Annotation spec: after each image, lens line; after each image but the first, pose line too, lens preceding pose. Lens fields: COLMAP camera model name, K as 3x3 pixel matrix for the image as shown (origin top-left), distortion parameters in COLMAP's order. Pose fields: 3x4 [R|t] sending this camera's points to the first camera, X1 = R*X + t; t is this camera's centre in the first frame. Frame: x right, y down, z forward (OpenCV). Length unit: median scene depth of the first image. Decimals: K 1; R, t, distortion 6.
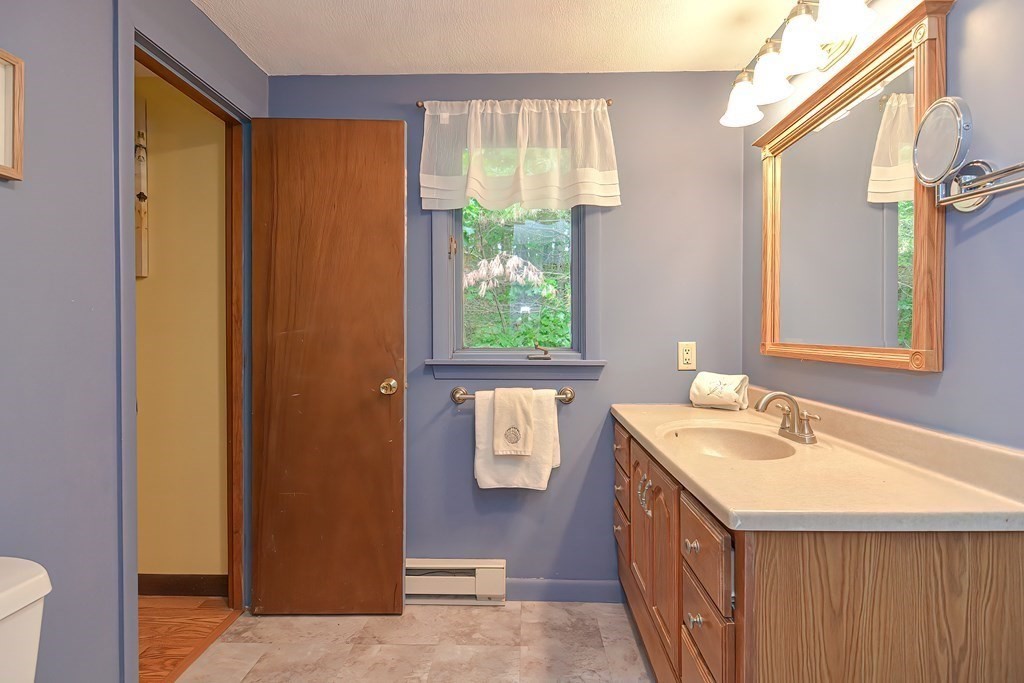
lens RADIAL K [[490.0, 0, 522.3], [0, 490.0, 341.3], [0, 0, 1]] dist [0.007425, -0.008972]
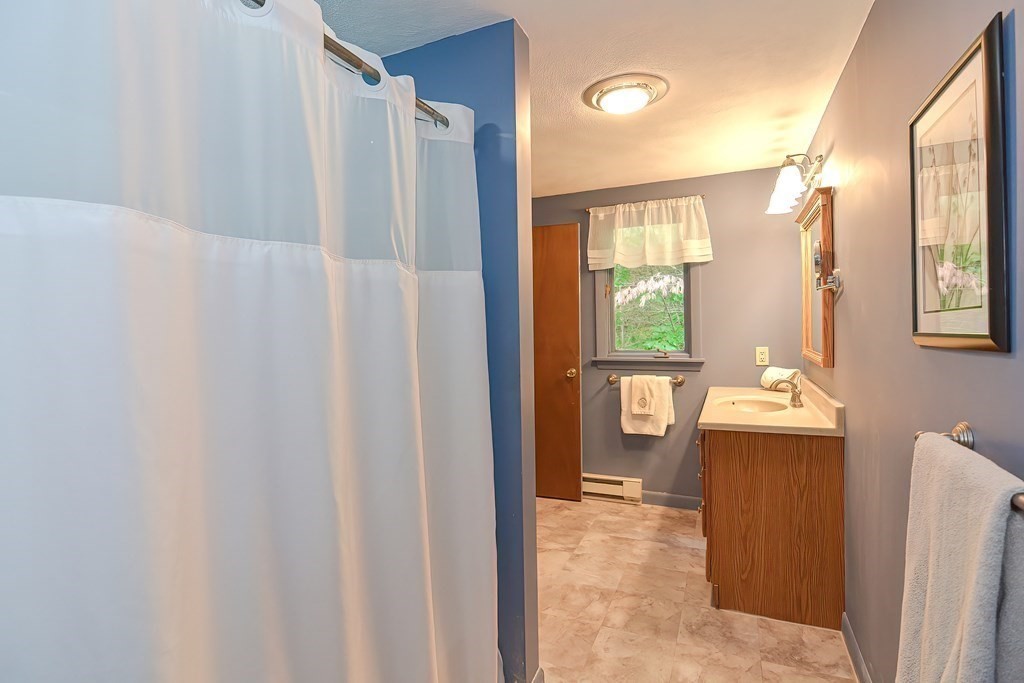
lens RADIAL K [[490.0, 0, 514.2], [0, 490.0, 334.7], [0, 0, 1]] dist [0.007425, -0.008972]
pose [[0.923318, -0.013573, -0.383797, 0.214971], [0.014903, 0.999889, 0.000493, -0.049831], [0.383748, -0.006175, 0.923417, -0.705928]]
